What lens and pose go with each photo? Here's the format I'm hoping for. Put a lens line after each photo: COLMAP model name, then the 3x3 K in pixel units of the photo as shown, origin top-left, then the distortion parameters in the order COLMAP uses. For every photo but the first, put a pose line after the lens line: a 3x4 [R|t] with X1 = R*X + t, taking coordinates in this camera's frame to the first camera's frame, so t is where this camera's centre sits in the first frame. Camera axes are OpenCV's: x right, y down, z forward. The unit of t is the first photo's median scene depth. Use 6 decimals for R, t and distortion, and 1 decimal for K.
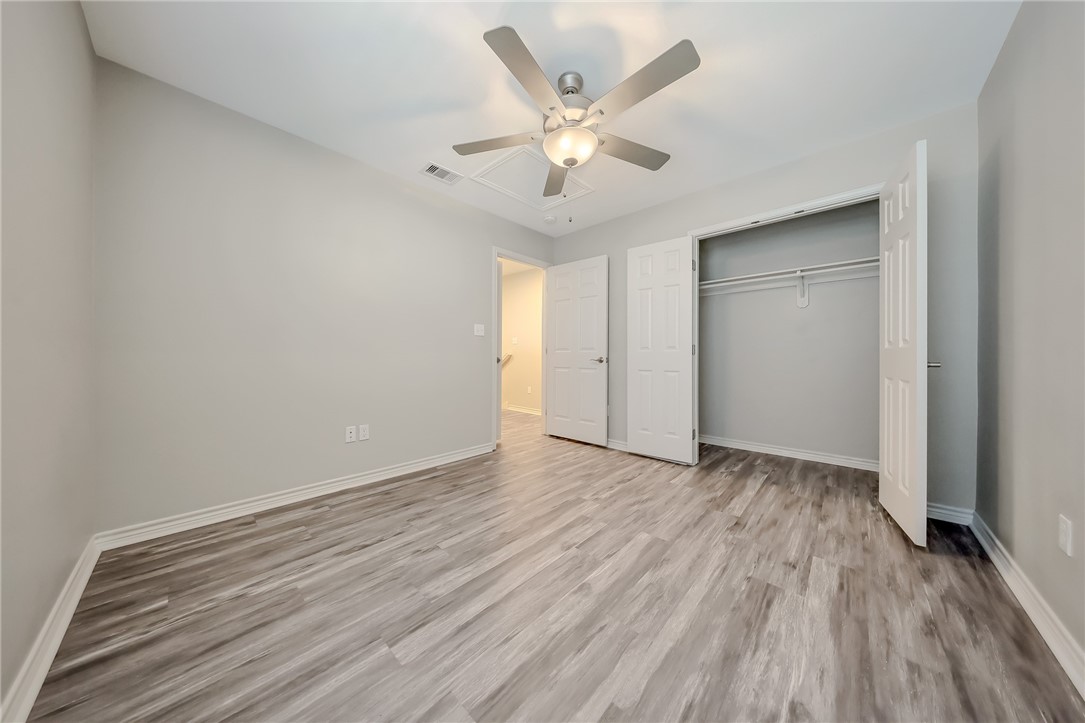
lens RADIAL K [[323.9, 0, 542.5], [0, 323.9, 361.5], [0, 0, 1]] dist [-0.000231, -0.000005]
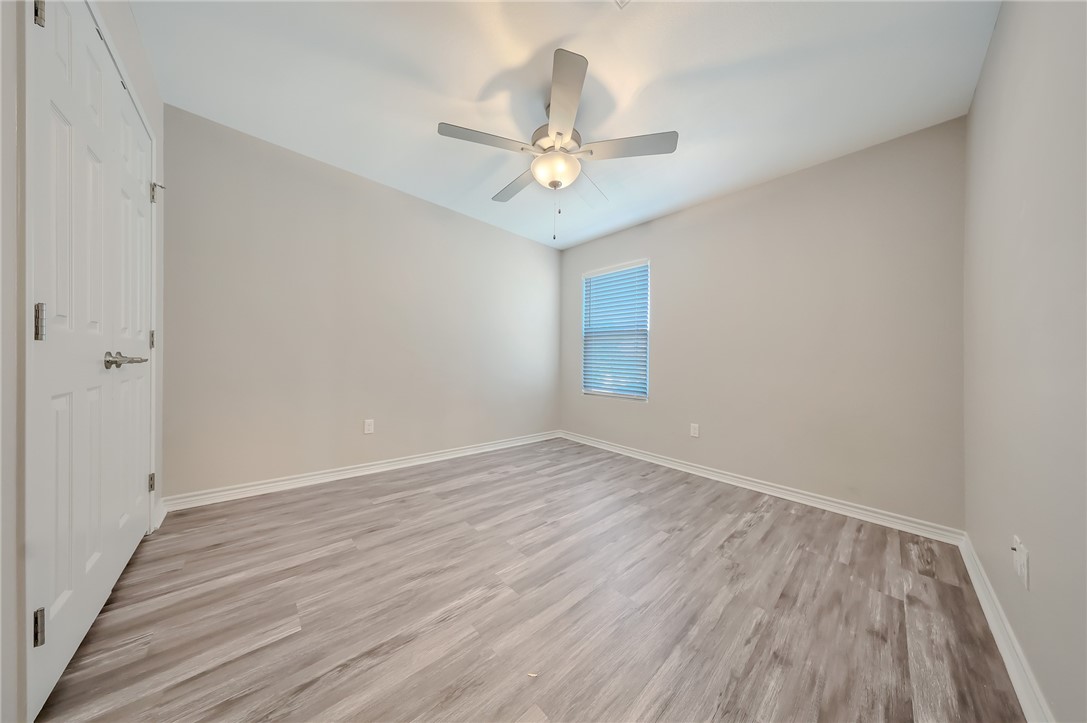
lens RADIAL K [[324.5, 0, 543.5], [0, 324.5, 361.5], [0, 0, 1]] dist [-0.000231, -0.000005]
pose [[-0.997058, -0.034063, 0.068668, 0.050069], [-0.033559, 0.999401, 0.008482, -0.024797], [-0.068915, 0.006152, -0.997604, 2.007805]]
